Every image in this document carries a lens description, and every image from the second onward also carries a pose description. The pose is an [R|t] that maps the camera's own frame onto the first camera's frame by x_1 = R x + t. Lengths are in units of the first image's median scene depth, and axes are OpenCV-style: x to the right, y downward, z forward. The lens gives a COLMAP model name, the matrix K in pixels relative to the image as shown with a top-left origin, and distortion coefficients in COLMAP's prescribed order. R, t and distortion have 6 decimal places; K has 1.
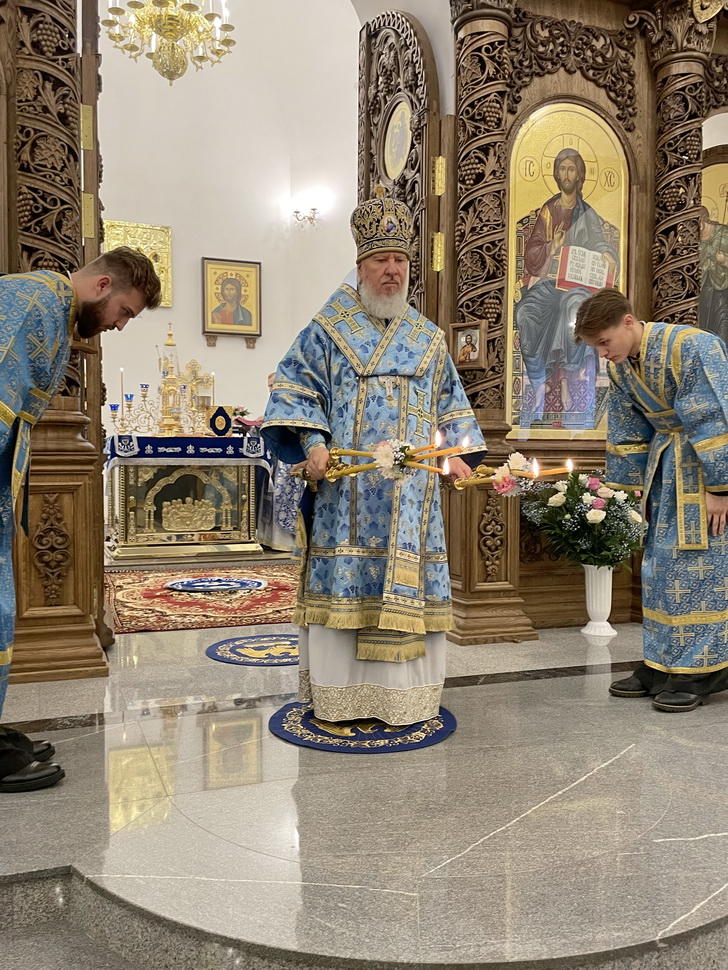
lens RADIAL K [[849.4, 0, 355.4], [0, 849.4, 486.2], [0, 0, 1]] dist [0.070231, -0.085046]
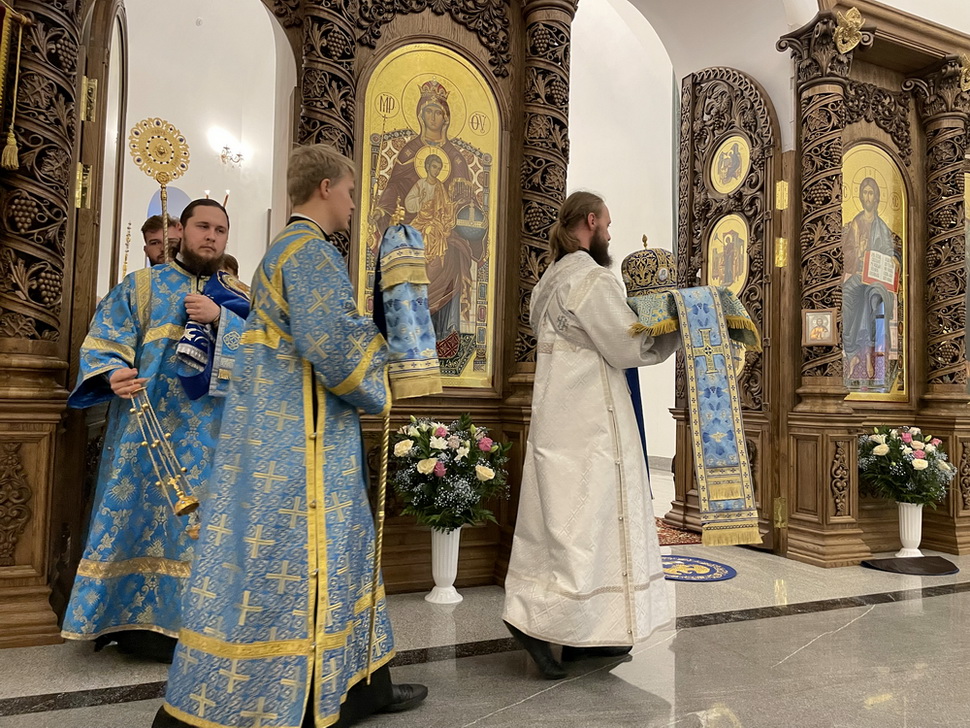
lens RADIAL K [[734.3, 0, 491.9], [0, 734.3, 354.9], [0, 0, 1]] dist [0.086436, -0.118072]
pose [[0.997560, 0.027308, 0.064247, -0.391637], [-0.021781, 0.996125, -0.085215, -0.016689], [-0.066325, 0.083608, 0.994289, -0.064523]]
